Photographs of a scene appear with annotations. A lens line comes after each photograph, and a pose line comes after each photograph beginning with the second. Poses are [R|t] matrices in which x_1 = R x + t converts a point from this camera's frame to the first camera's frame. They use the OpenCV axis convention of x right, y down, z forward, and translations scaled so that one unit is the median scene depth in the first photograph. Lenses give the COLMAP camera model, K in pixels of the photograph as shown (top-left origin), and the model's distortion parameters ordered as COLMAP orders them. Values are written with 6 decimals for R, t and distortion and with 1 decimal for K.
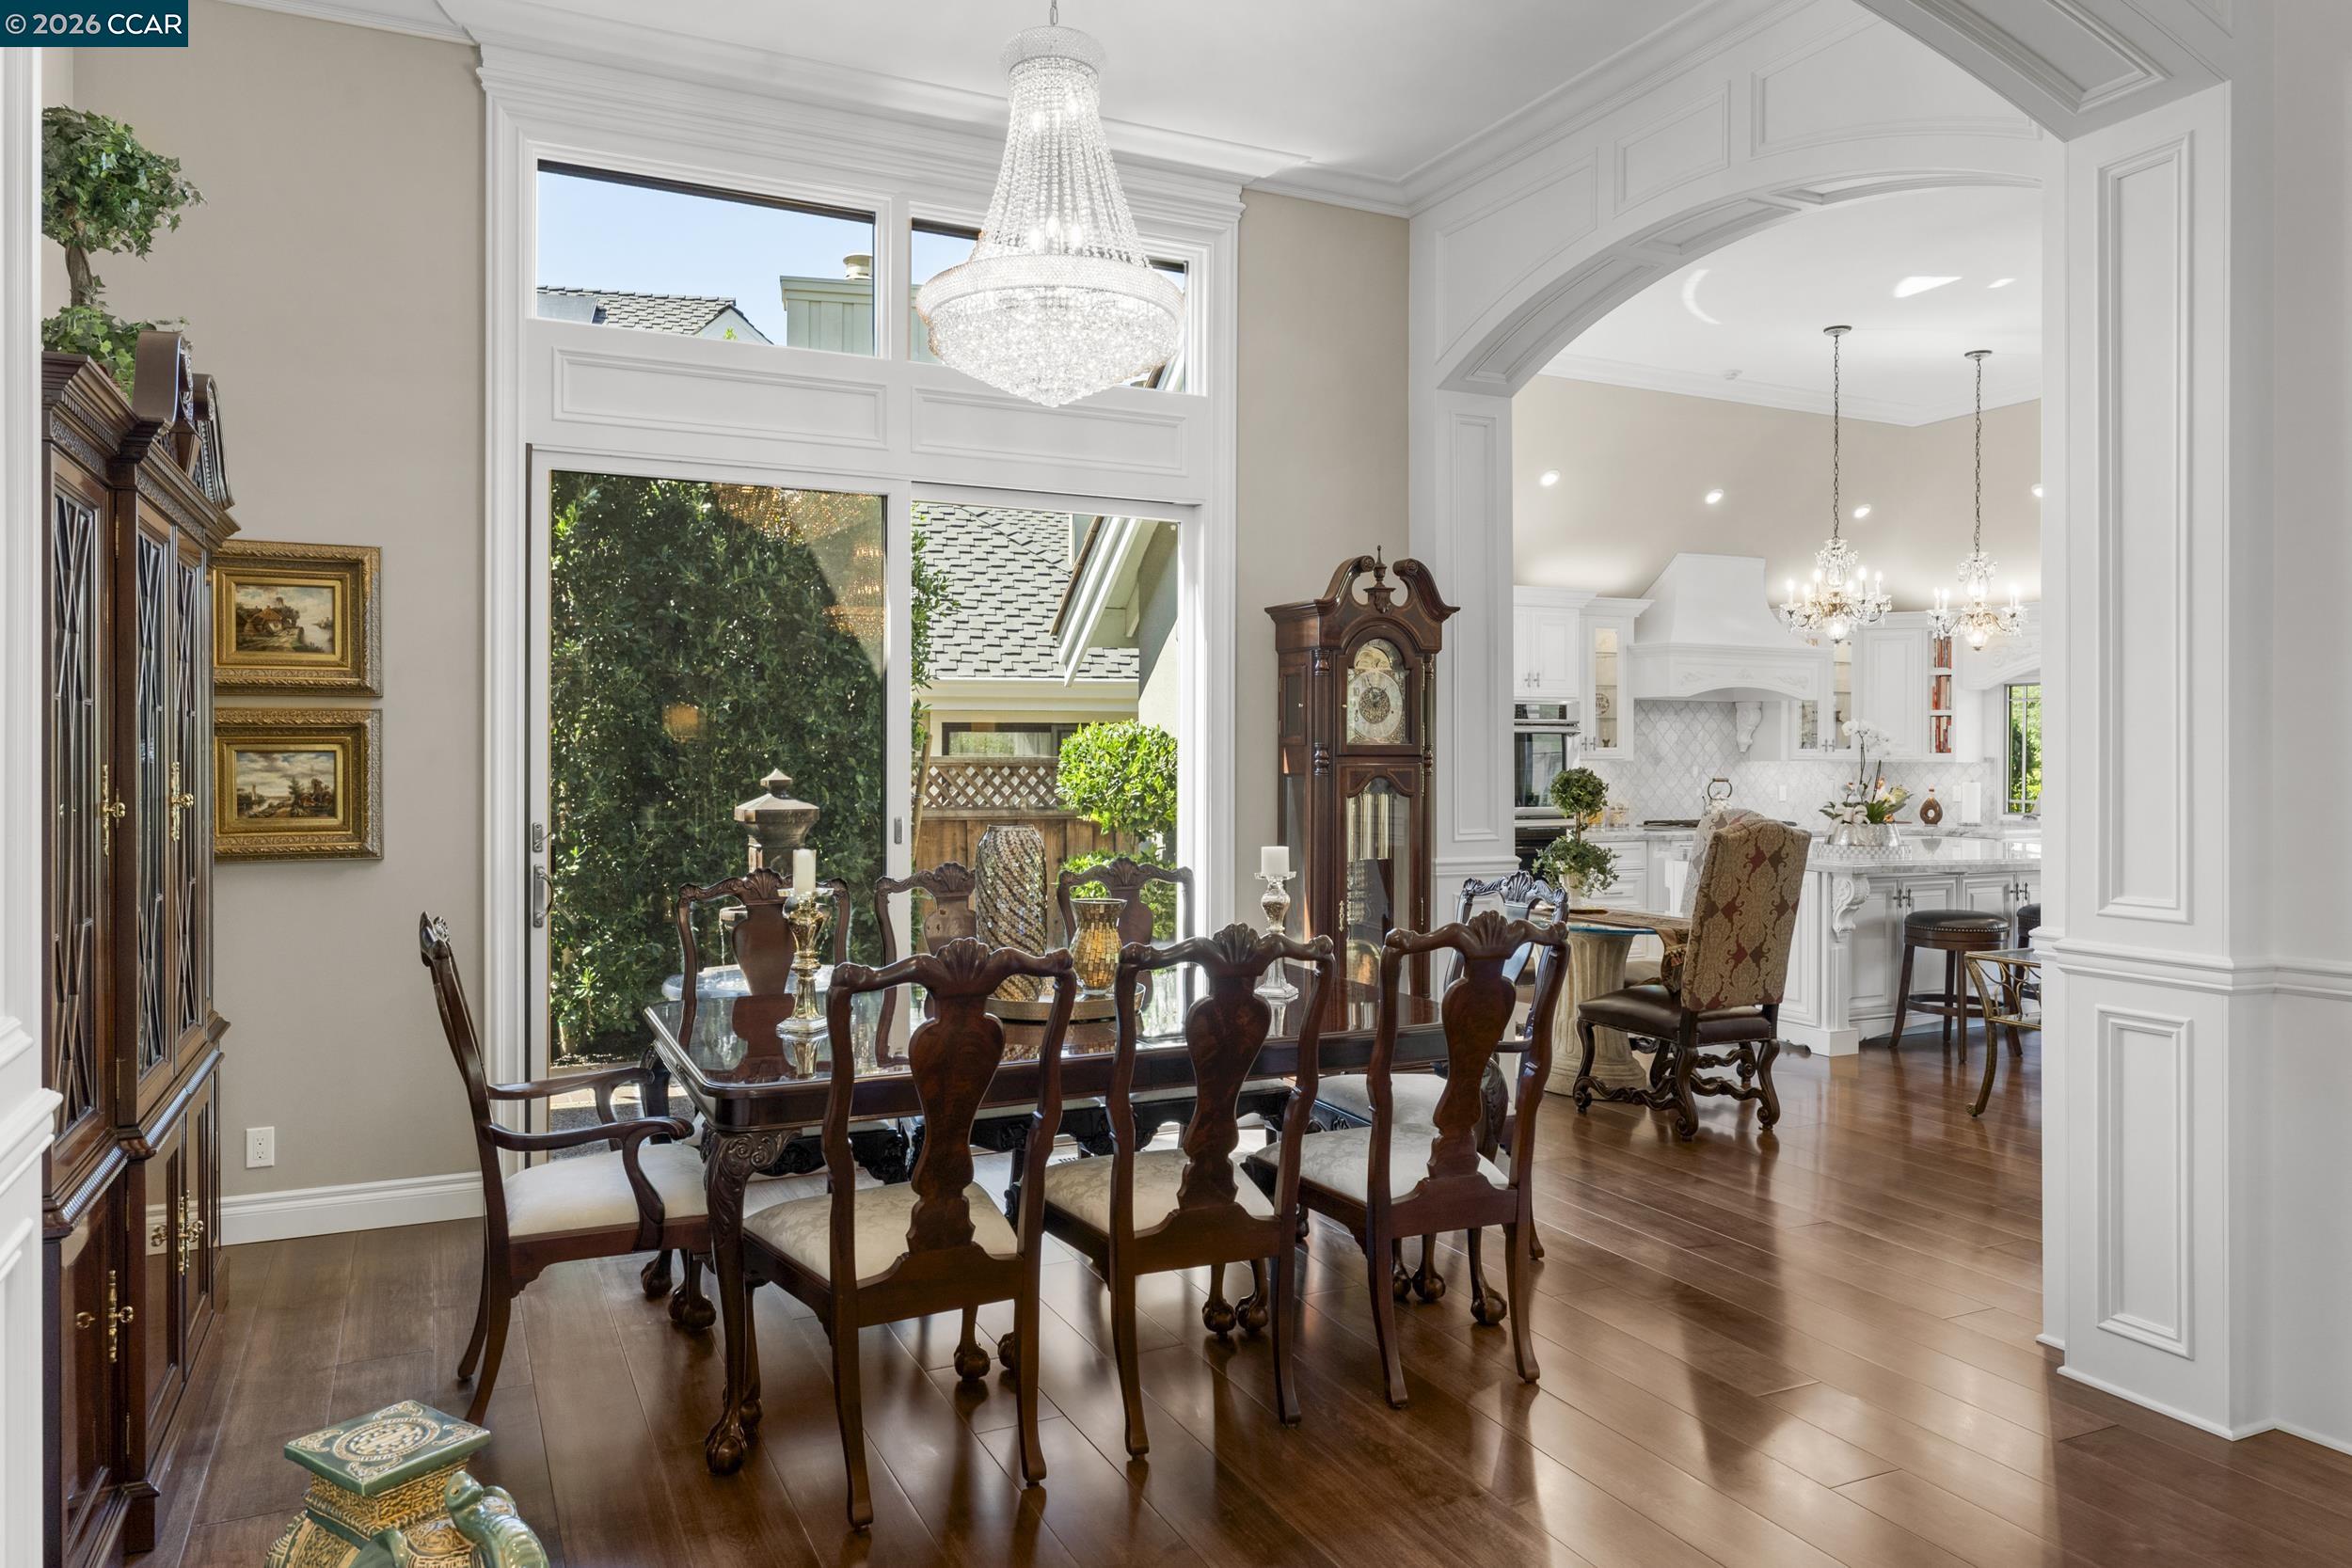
lens RADIAL K [[1532.5, 0, 1175.5], [0, 1532.5, 762.0], [0, 0, 1]] dist [-0.002745, 0.000413]
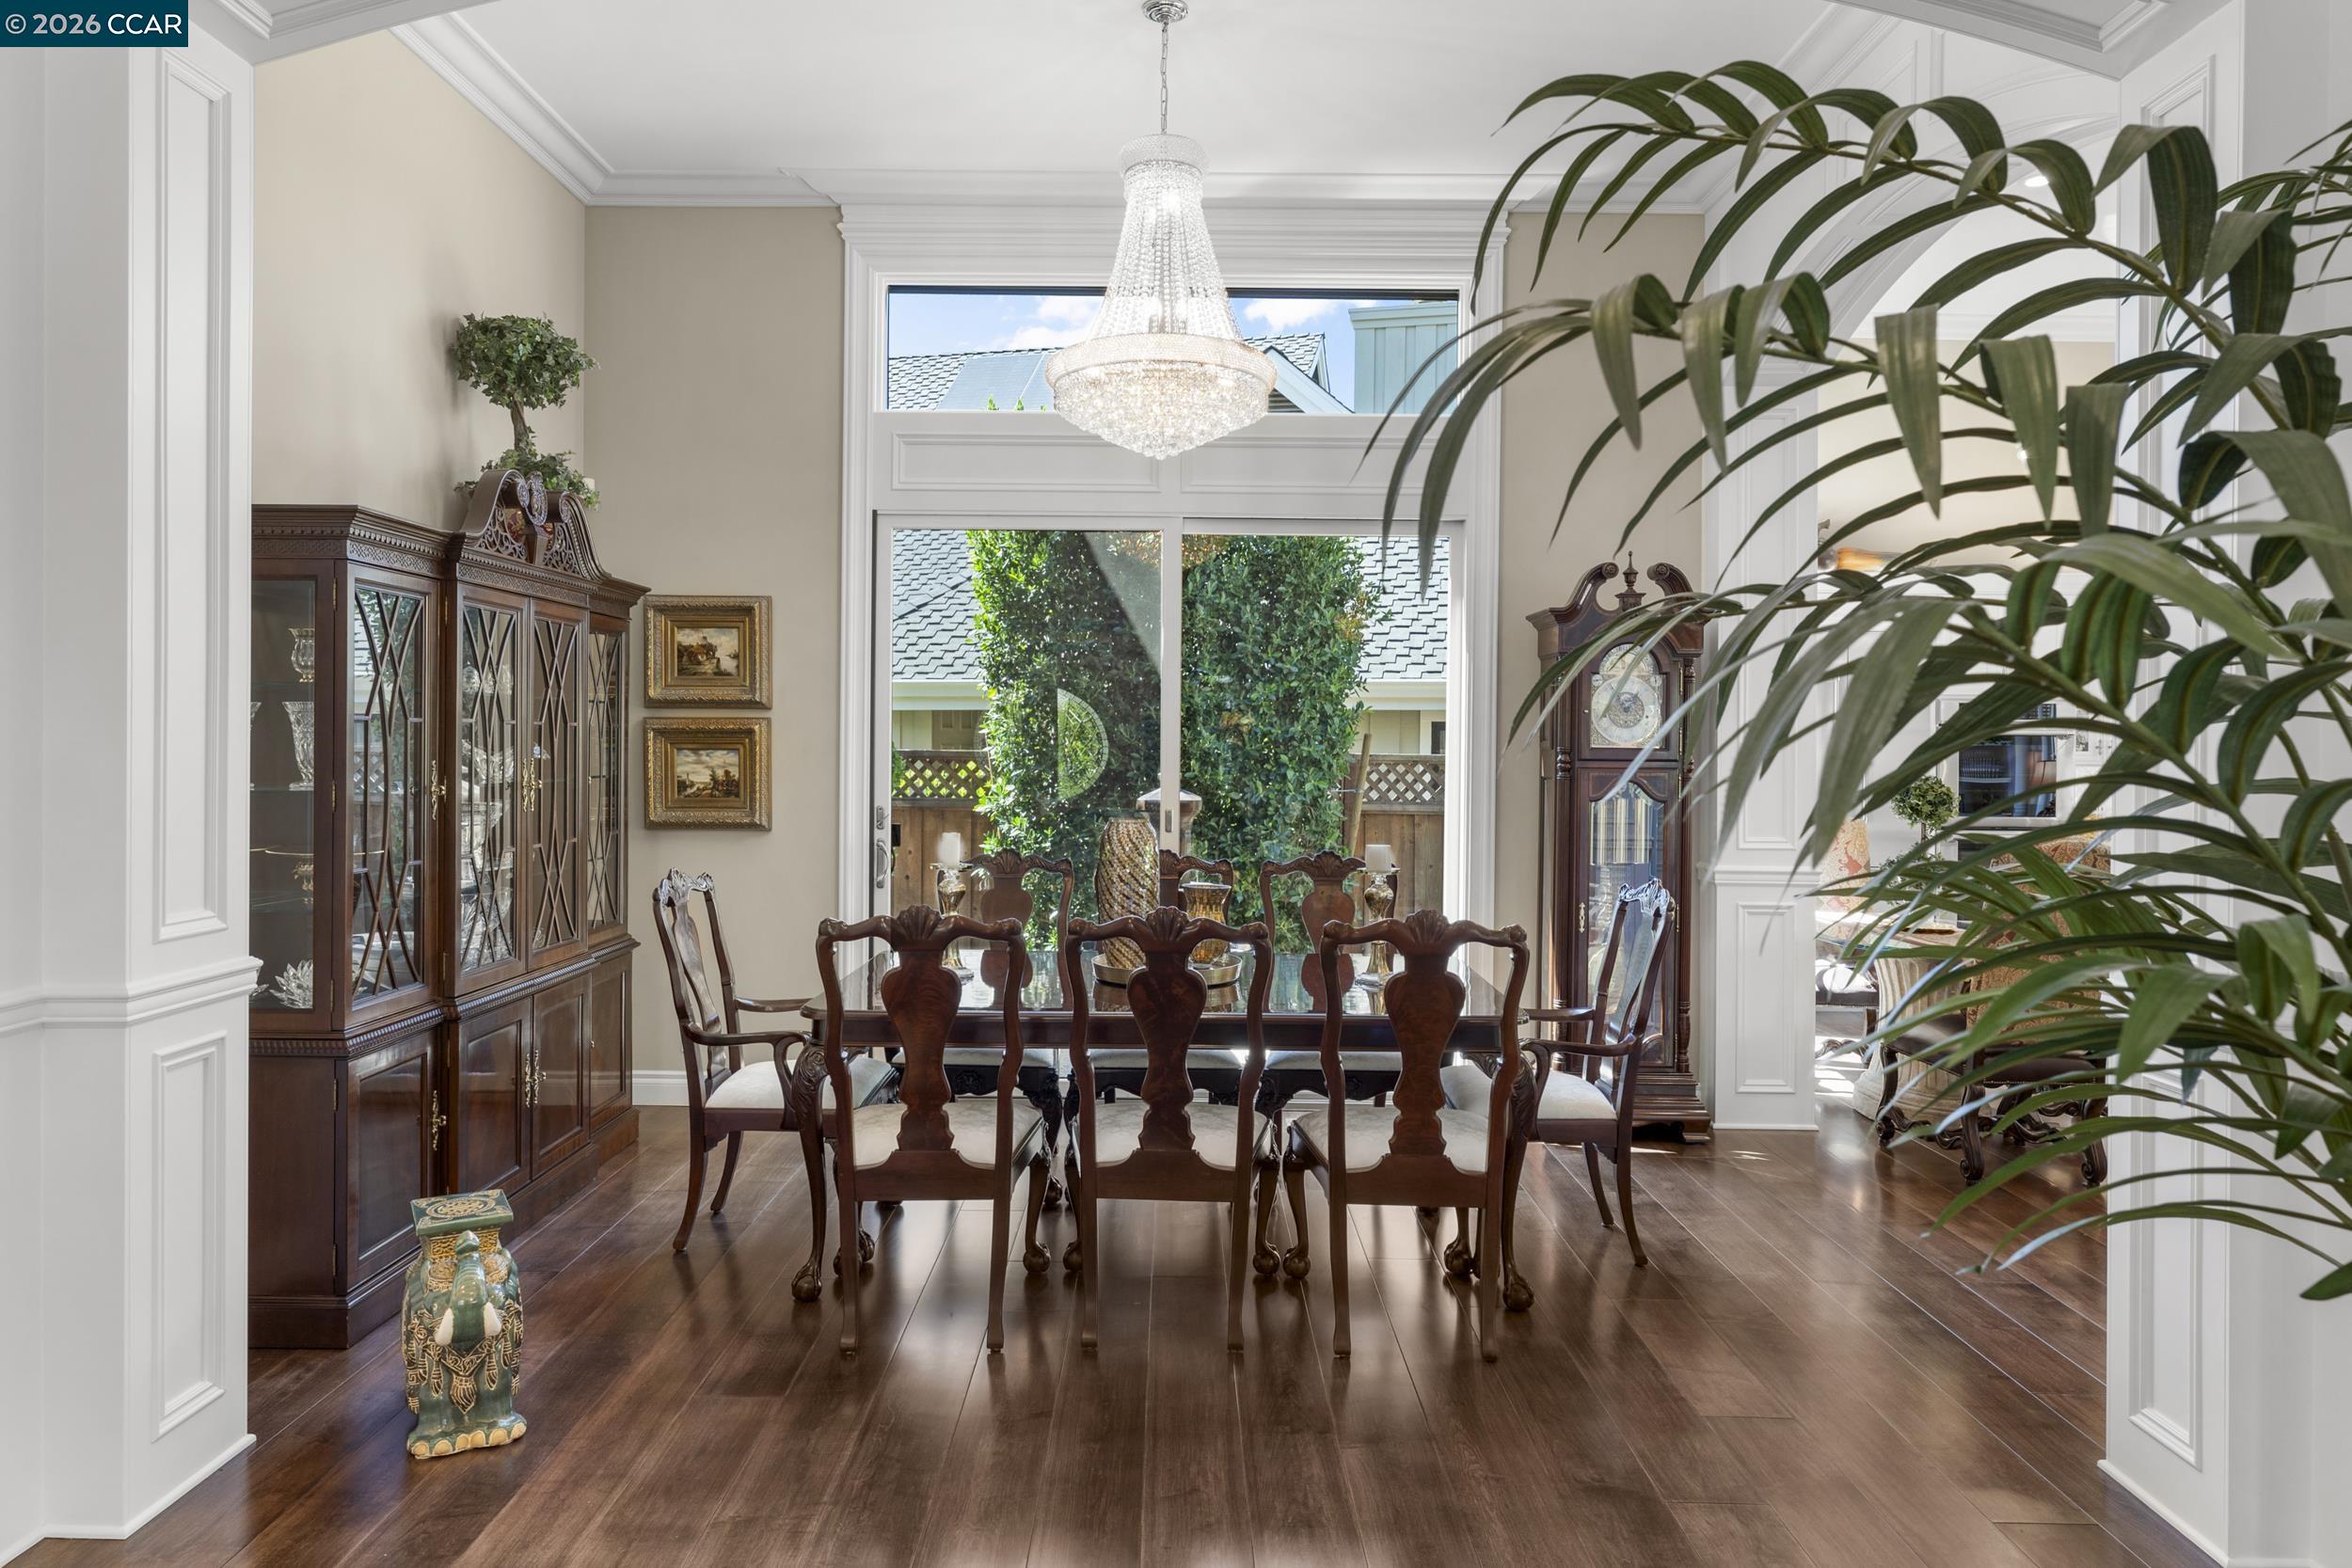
lens RADIAL K [[1492.8, 0, 1177.0], [0, 1492.8, 756.9], [0, 0, 1]] dist [-0.000955, -0.000756]
pose [[0.897536, 0.010148, -0.440823, 0.300068], [-0.009612, 0.999948, 0.003450, -0.006780], [0.440835, 0.001141, 0.897587, -0.006944]]
